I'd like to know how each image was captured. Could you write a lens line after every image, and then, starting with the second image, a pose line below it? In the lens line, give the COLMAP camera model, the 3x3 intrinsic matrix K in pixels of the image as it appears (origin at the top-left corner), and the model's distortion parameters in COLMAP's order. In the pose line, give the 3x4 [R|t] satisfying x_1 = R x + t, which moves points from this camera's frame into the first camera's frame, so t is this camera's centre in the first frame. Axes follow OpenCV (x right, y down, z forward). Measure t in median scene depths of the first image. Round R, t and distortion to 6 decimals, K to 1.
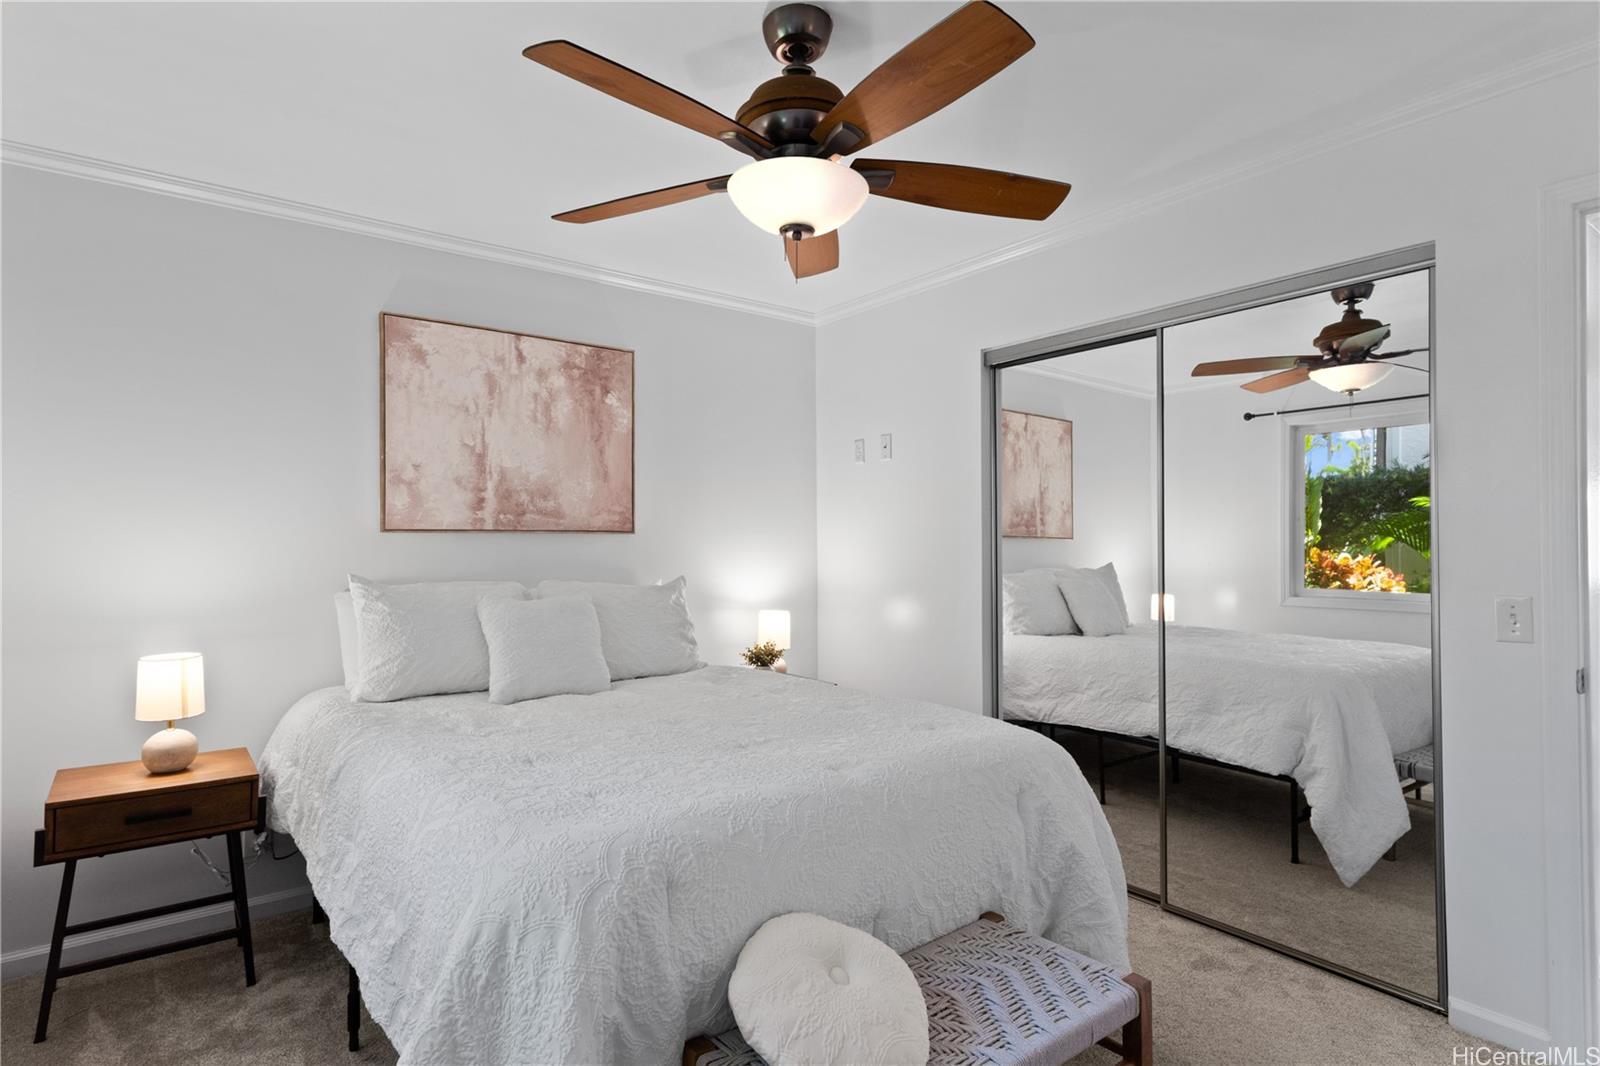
lens RADIAL K [[842.7, 0, 724.1], [0, 842.7, 547.7], [0, 0, 1]] dist [0.021987, -0.002508]
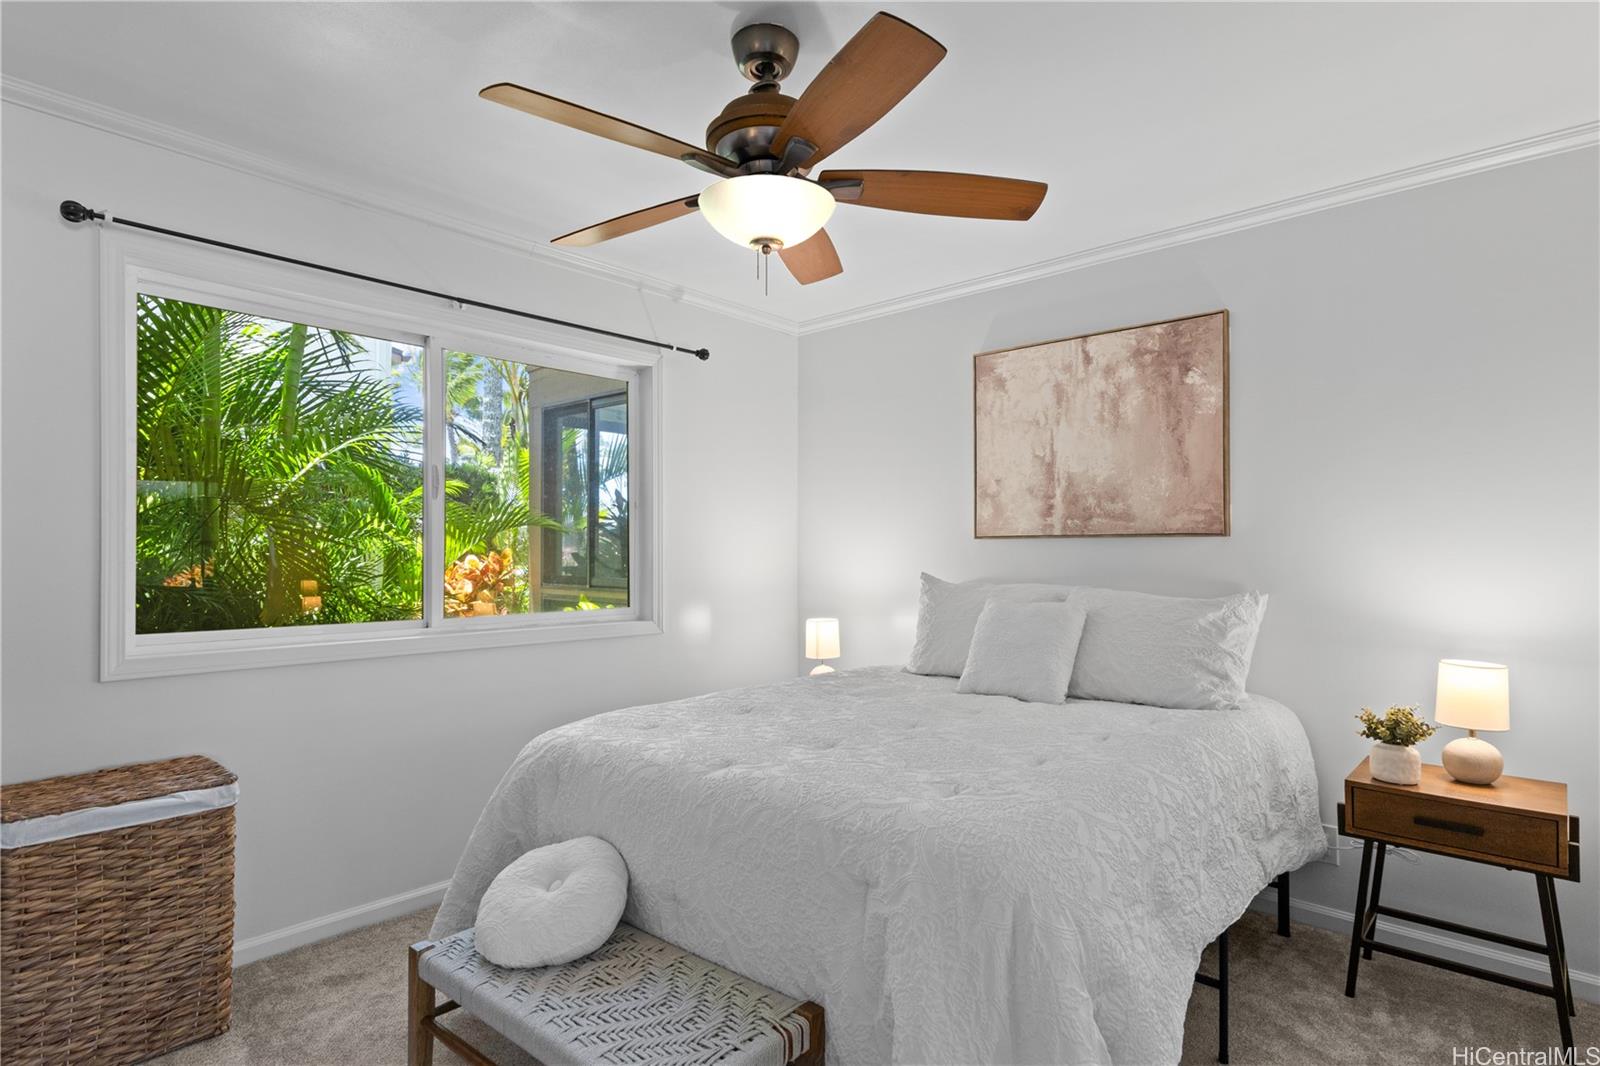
lens RADIAL K [[842.7, 0, 793.0], [0, 842.7, 548.3], [0, 0, 1]] dist [0.021987, -0.002508]
pose [[0.222204, 0.002138, -0.974998, 0.637226], [0.004104, 0.999987, 0.003128, -0.009571], [0.974992, -0.004696, 0.222192, 0.441451]]
